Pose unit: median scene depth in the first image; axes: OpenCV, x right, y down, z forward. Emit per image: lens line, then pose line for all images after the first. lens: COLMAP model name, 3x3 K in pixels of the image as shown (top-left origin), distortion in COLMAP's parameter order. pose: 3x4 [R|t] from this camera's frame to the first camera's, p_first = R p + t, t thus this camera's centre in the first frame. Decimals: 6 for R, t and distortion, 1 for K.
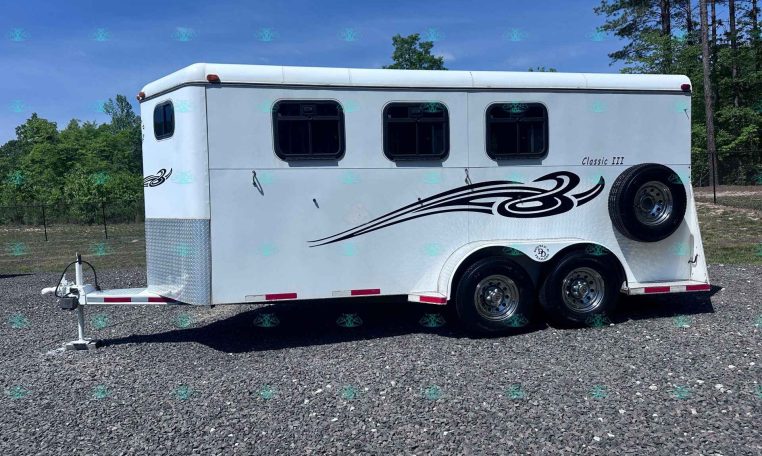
lens RADIAL K [[500.9, 0, 381.0], [0, 500.9, 231.9], [0, 0, 1]] dist [0.055184, -0.064403]
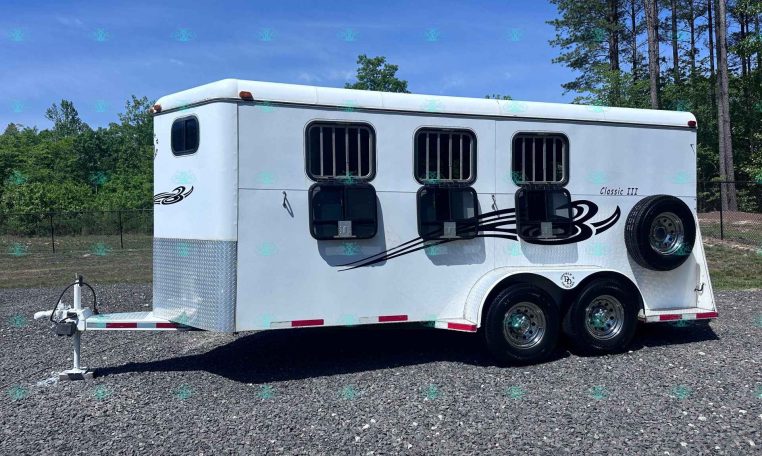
lens RADIAL K [[503.0, 0, 380.7], [0, 503.0, 224.5], [0, 0, 1]] dist [0.046357, -0.050132]
pose [[0.995109, 0.022653, 0.096146, -0.147201], [-0.018000, 0.998637, -0.048989, -0.013350], [-0.097125, 0.047019, 0.994161, 0.023101]]
